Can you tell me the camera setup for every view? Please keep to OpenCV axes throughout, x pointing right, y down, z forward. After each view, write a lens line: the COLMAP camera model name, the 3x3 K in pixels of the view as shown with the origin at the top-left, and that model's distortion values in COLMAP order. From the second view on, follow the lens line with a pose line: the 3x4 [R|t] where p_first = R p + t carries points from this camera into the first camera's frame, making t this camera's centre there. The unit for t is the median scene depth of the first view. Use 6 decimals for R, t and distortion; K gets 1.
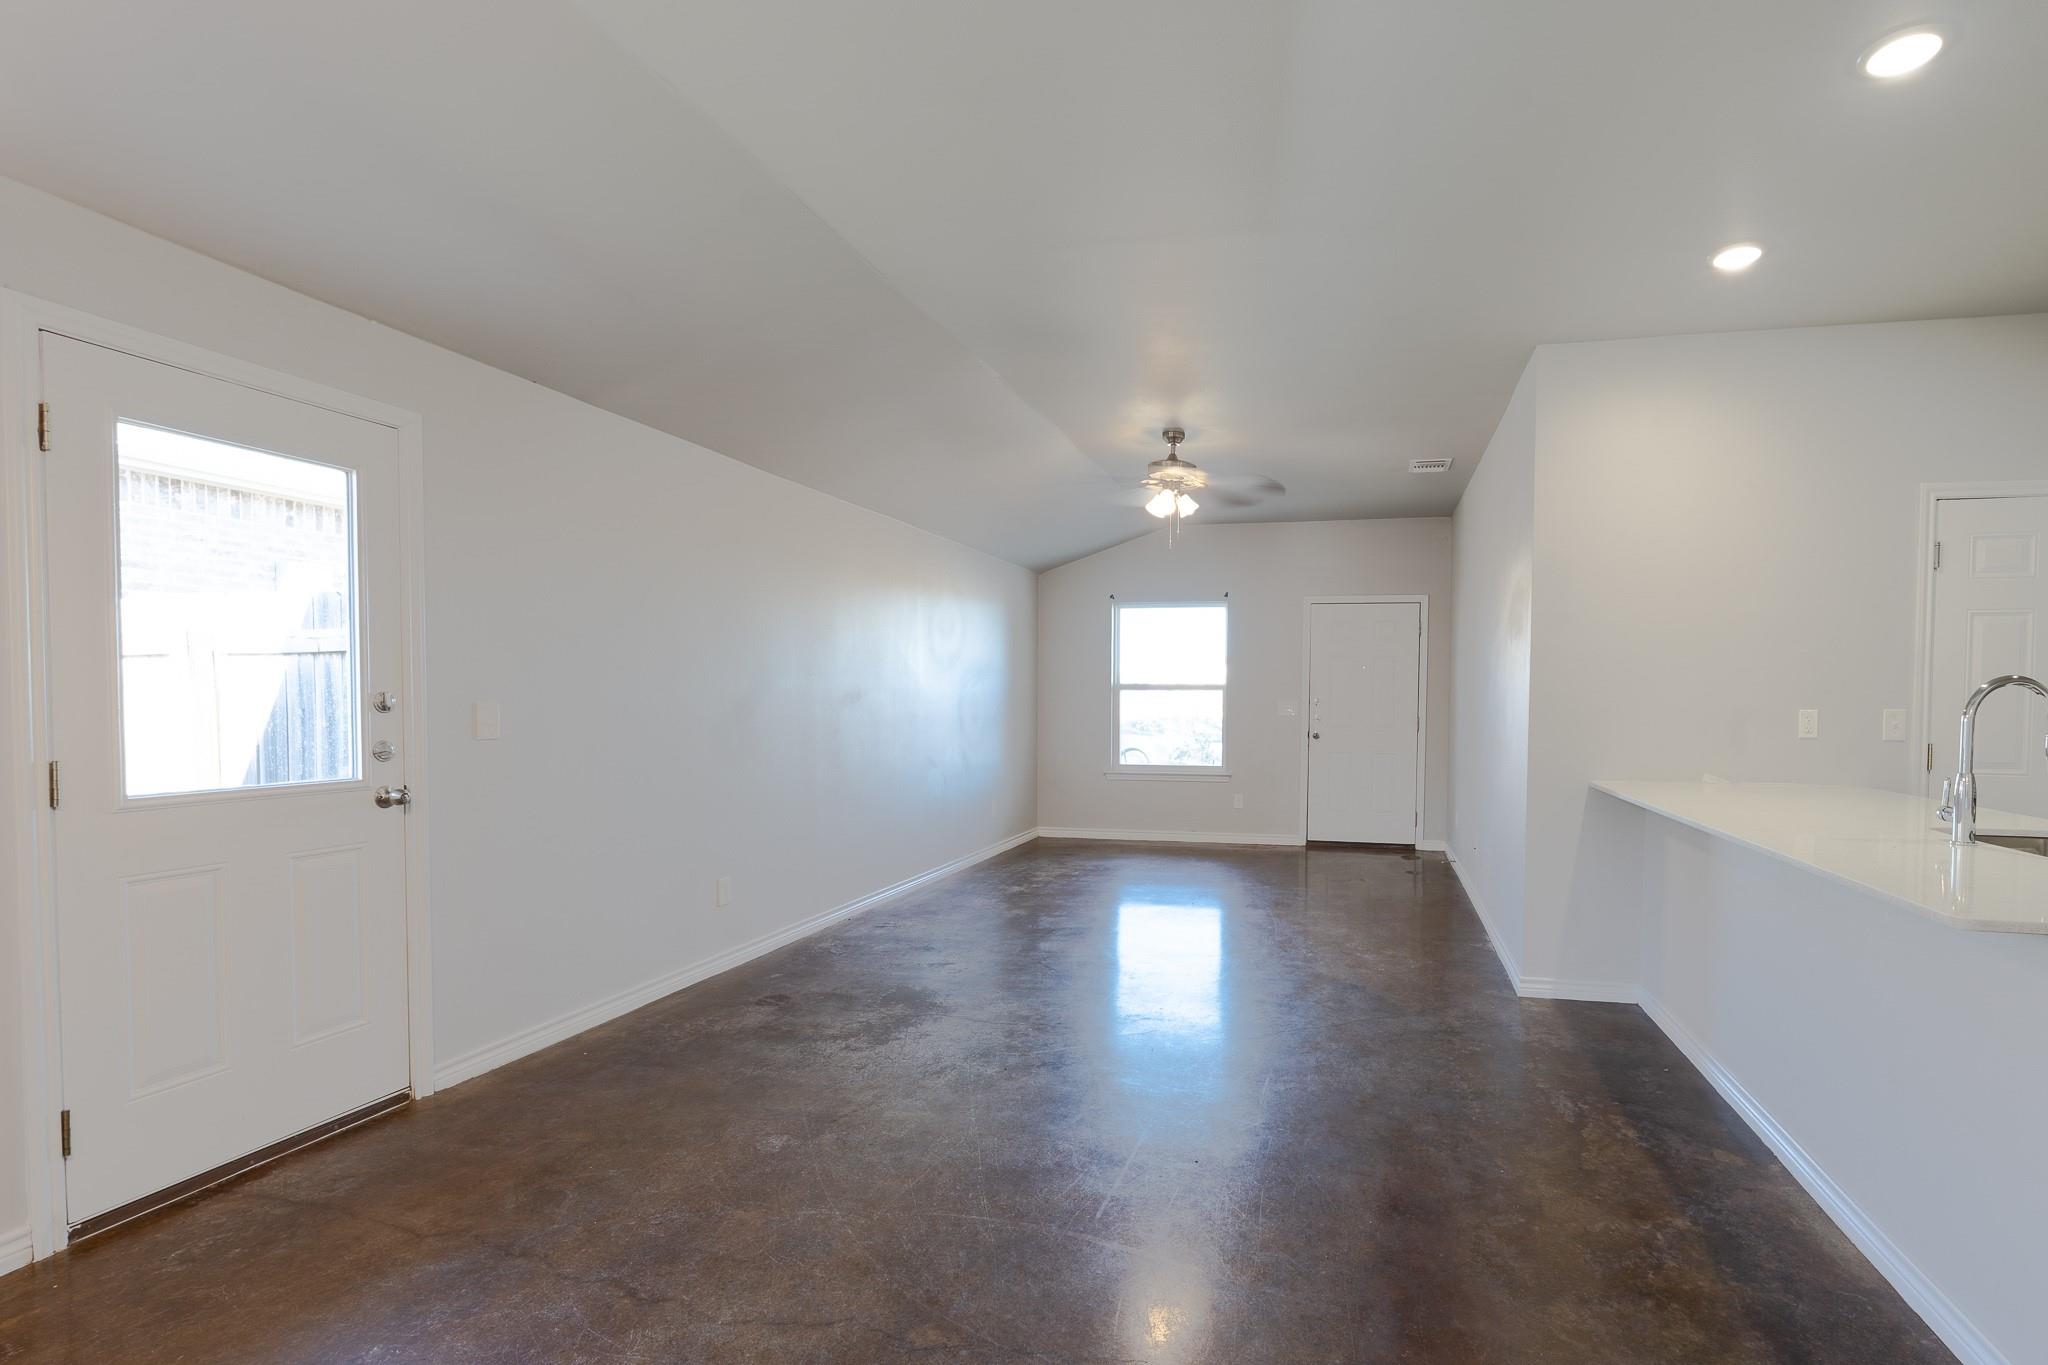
lens RADIAL K [[951.2, 0, 1184.4], [0, 951.2, 717.4], [0, 0, 1]] dist [-0.001695, -0.001549]
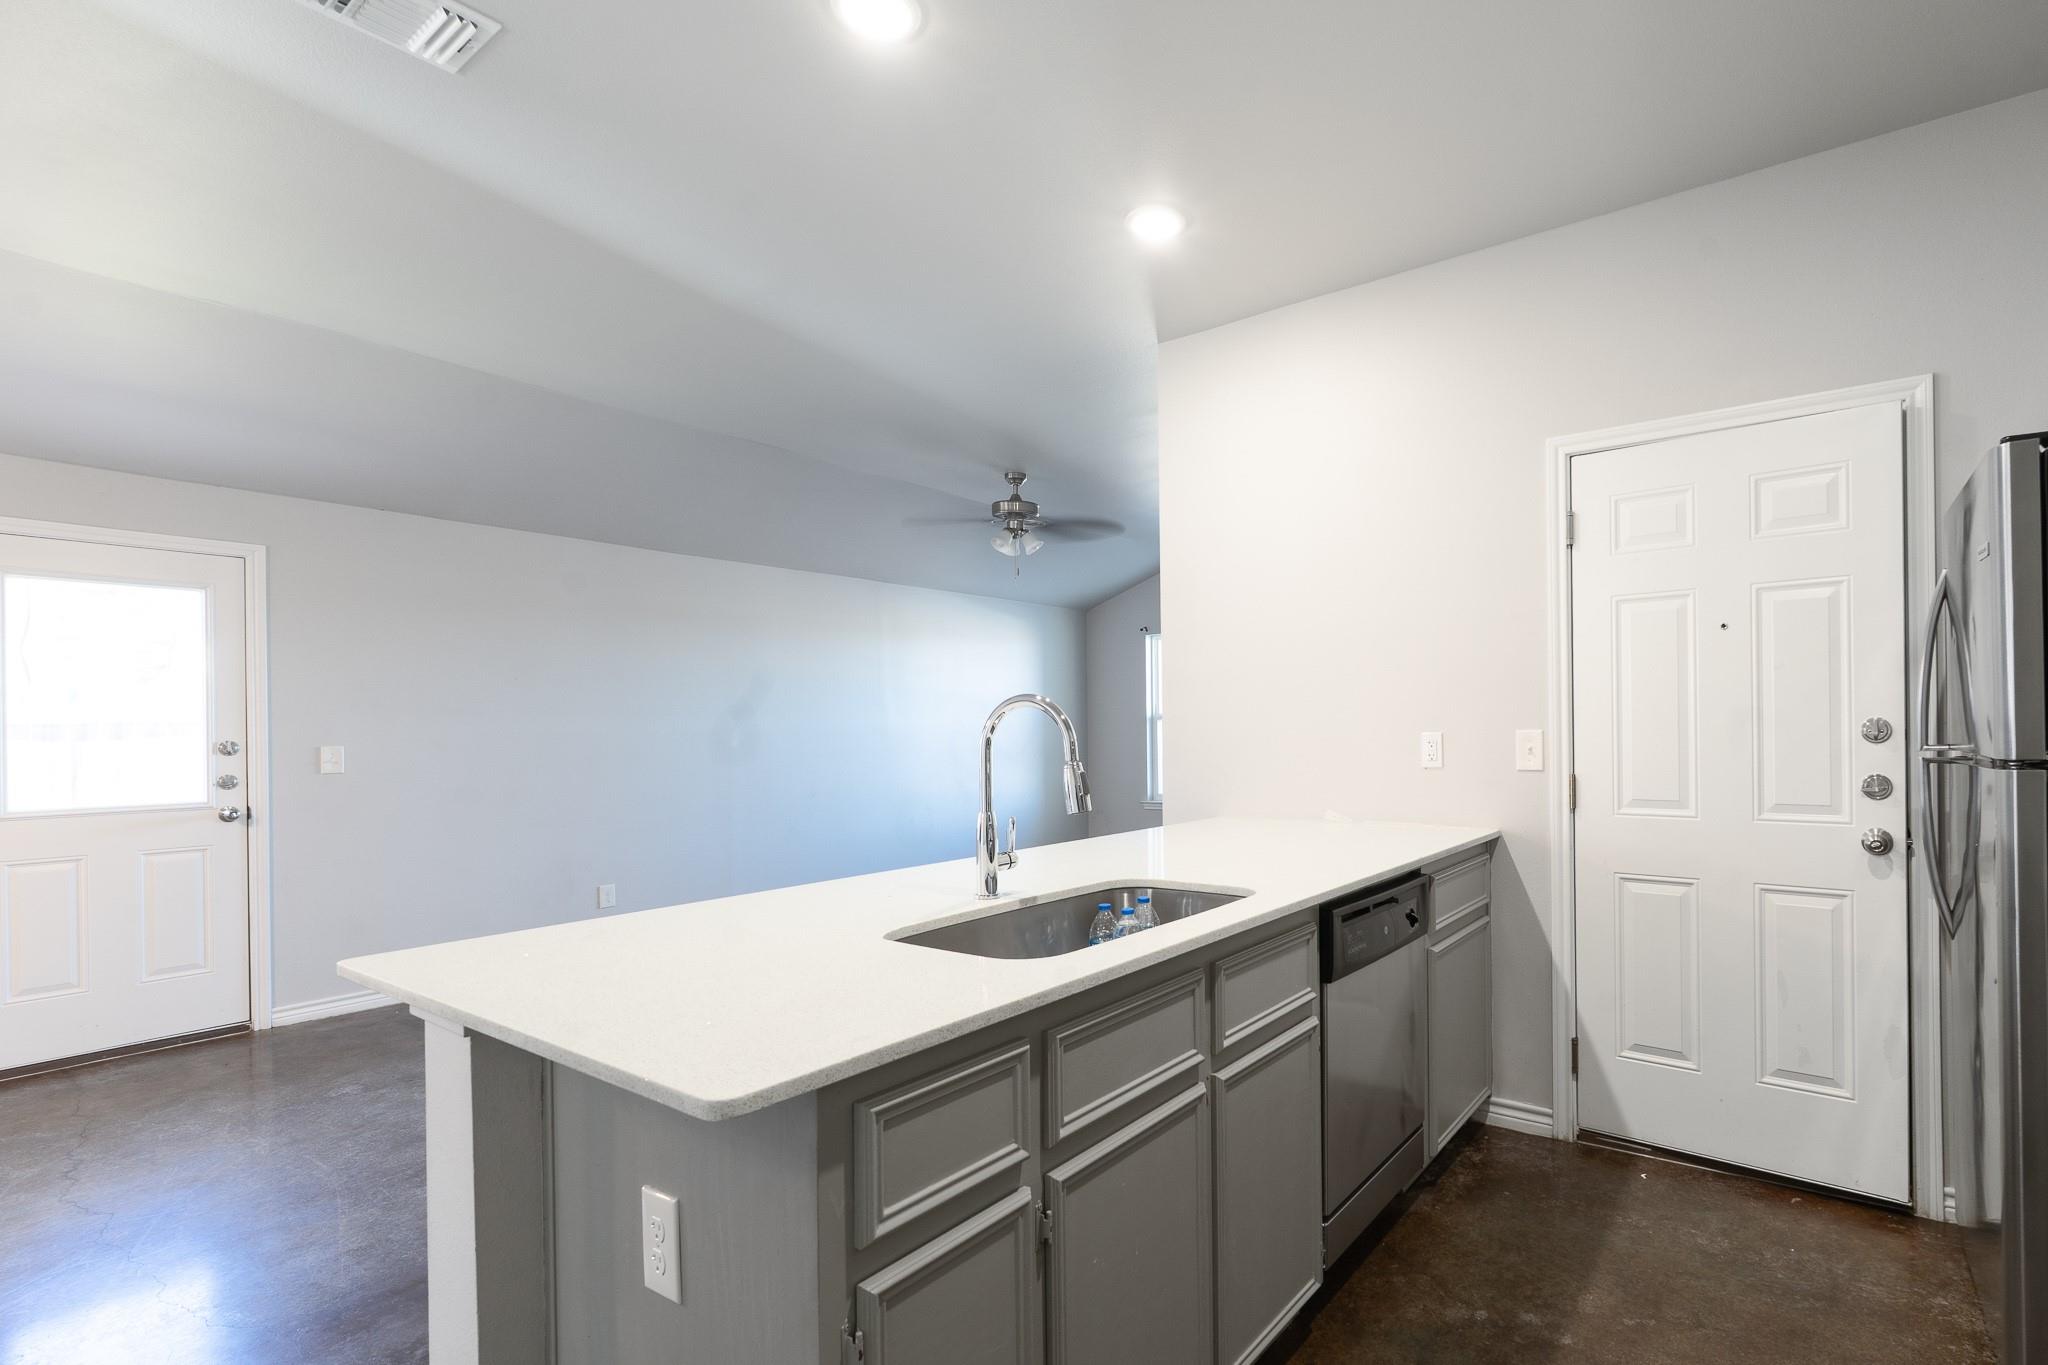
lens RADIAL K [[951.2, 0, 1184.4], [0, 951.2, 717.4], [0, 0, 1]] dist [-0.001695, -0.001549]
pose [[0.923138, -0.025060, -0.383652, 0.870162], [0.014270, 0.999419, -0.030944, 0.001531], [0.384205, 0.023091, 0.922959, 0.188578]]
